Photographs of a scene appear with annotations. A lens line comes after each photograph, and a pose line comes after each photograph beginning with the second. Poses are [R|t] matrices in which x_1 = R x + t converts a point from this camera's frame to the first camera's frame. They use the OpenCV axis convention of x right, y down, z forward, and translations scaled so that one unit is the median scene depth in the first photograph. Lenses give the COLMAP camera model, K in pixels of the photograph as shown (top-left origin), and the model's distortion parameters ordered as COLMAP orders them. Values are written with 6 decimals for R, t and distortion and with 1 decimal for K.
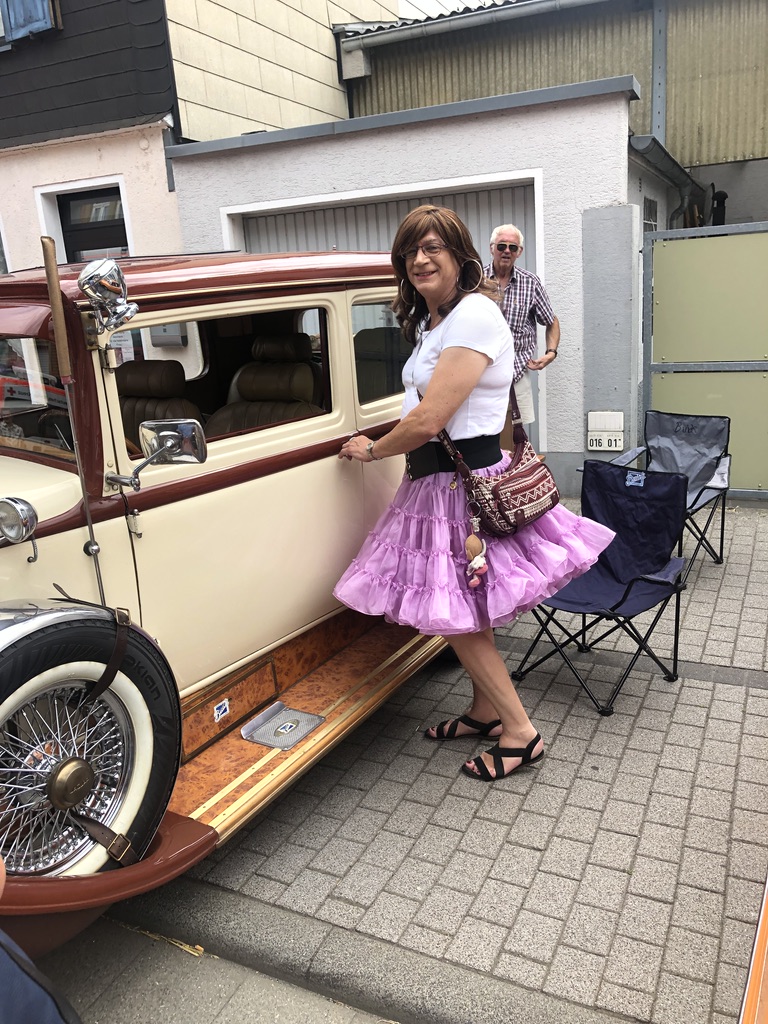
lens RADIAL K [[851.1, 0, 384.0], [0, 851.1, 512.0], [0, 0, 1]] dist [0.007979, -0.006844]
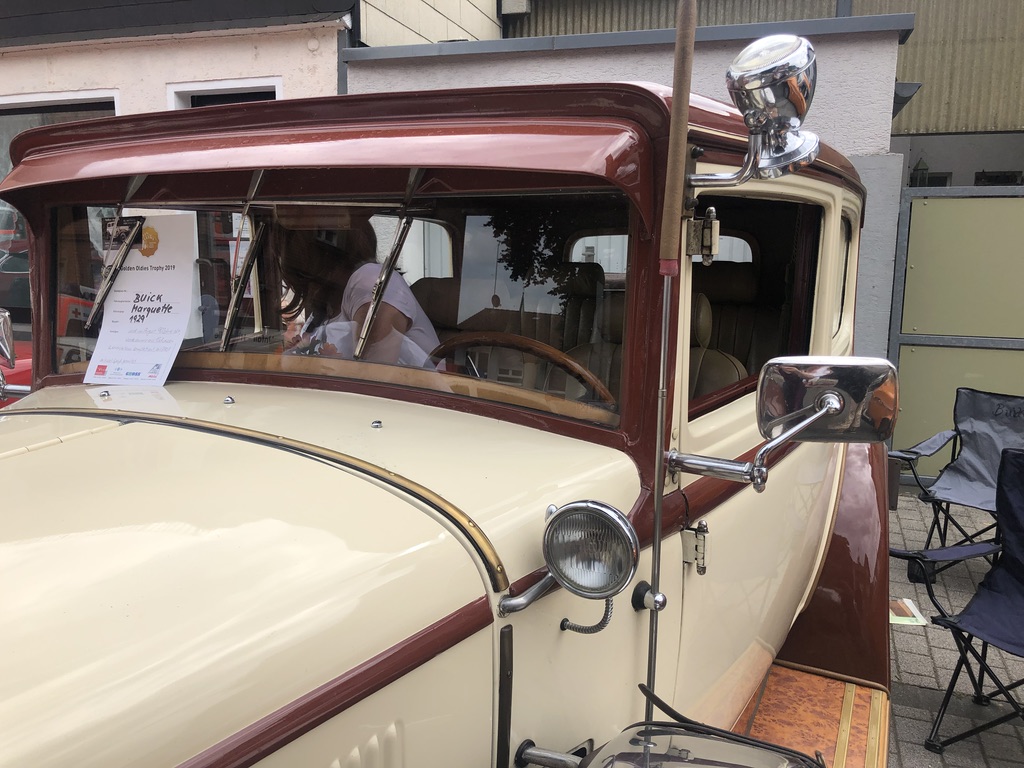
lens RADIAL K [[851.1, 0, 512.8], [0, 851.1, 390.2], [0, 0, 1]] dist [0.007979, -0.006844]
pose [[0.992915, 0.065560, 0.099103, -0.144286], [-0.056186, 0.993930, -0.094581, -0.008460], [-0.104702, 0.088343, 0.990572, 0.146905]]
